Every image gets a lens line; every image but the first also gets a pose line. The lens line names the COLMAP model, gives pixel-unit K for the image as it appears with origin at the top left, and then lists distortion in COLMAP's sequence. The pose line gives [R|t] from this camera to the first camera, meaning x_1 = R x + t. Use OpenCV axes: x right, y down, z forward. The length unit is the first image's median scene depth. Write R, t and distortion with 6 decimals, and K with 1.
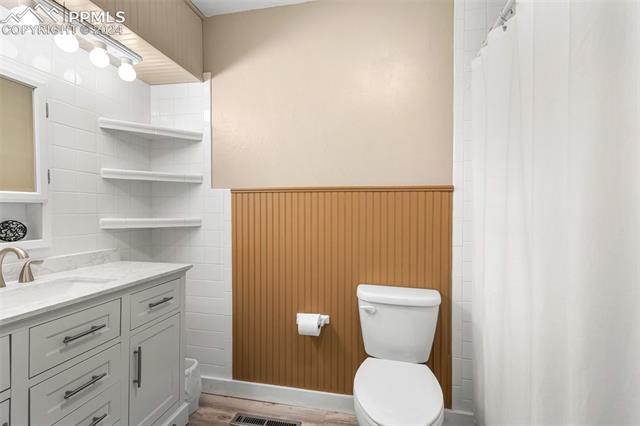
lens RADIAL K [[293.6, 0, 320.9], [0, 293.6, 215.0], [0, 0, 1]] dist [0.002892, -0.000128]
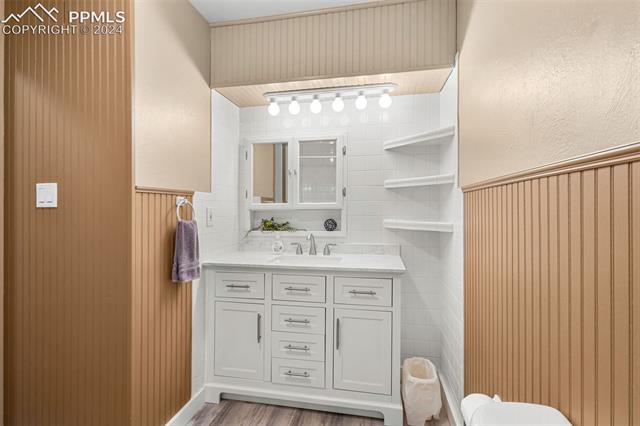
lens RADIAL K [[293.6, 0, 321.3], [0, 293.6, 207.5], [0, 0, 1]] dist [0.002892, -0.000128]
pose [[0.030999, -0.008301, -0.999485, 0.548535], [-0.014506, 0.999856, -0.008754, -0.026847], [0.999414, 0.014769, 0.030874, 0.699379]]
